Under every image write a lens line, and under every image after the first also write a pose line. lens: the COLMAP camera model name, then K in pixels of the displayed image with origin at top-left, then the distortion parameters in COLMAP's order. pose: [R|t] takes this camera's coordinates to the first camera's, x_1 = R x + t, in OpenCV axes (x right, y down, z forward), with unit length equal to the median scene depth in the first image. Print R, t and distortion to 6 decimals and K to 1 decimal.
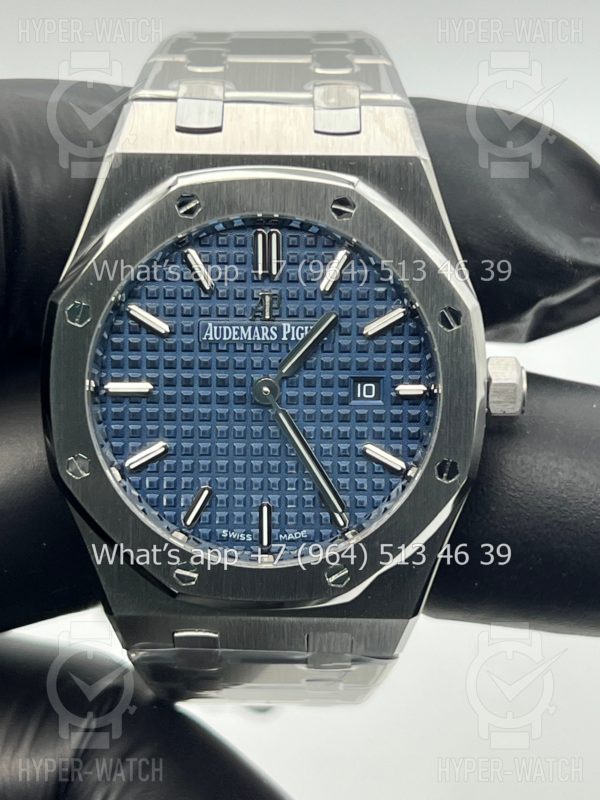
lens RADIAL K [[1950.5, 0, 300.2], [0, 1950.5, 397.8], [0, 0, 1]] dist [0.158921, 0.000000]
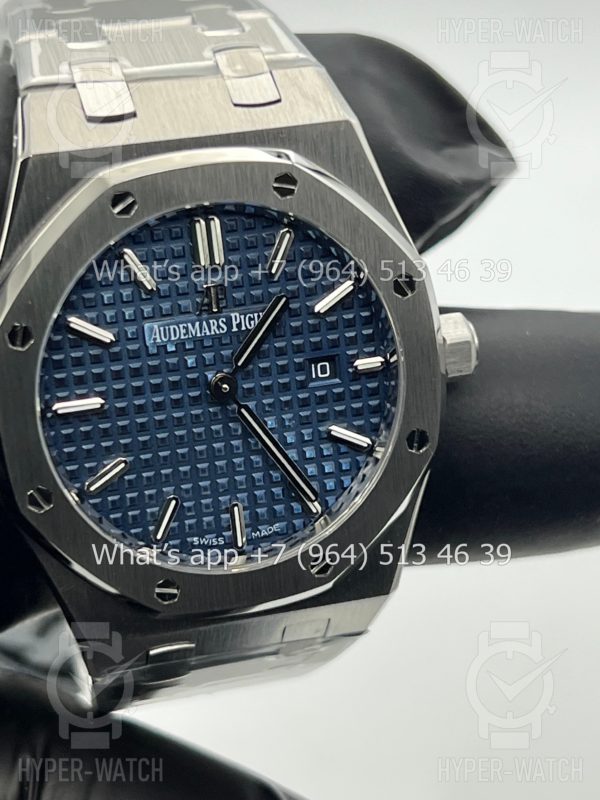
lens RADIAL K [[1950.5, 0, 302.7], [0, 1950.5, 402.0], [0, 0, 1]] dist [0.158921, 0.000000]
pose [[0.960424, -0.151564, 0.233694, -0.201630], [0.131469, 0.986326, 0.099388, -0.084990], [-0.245562, -0.064731, 0.967217, 0.078672]]
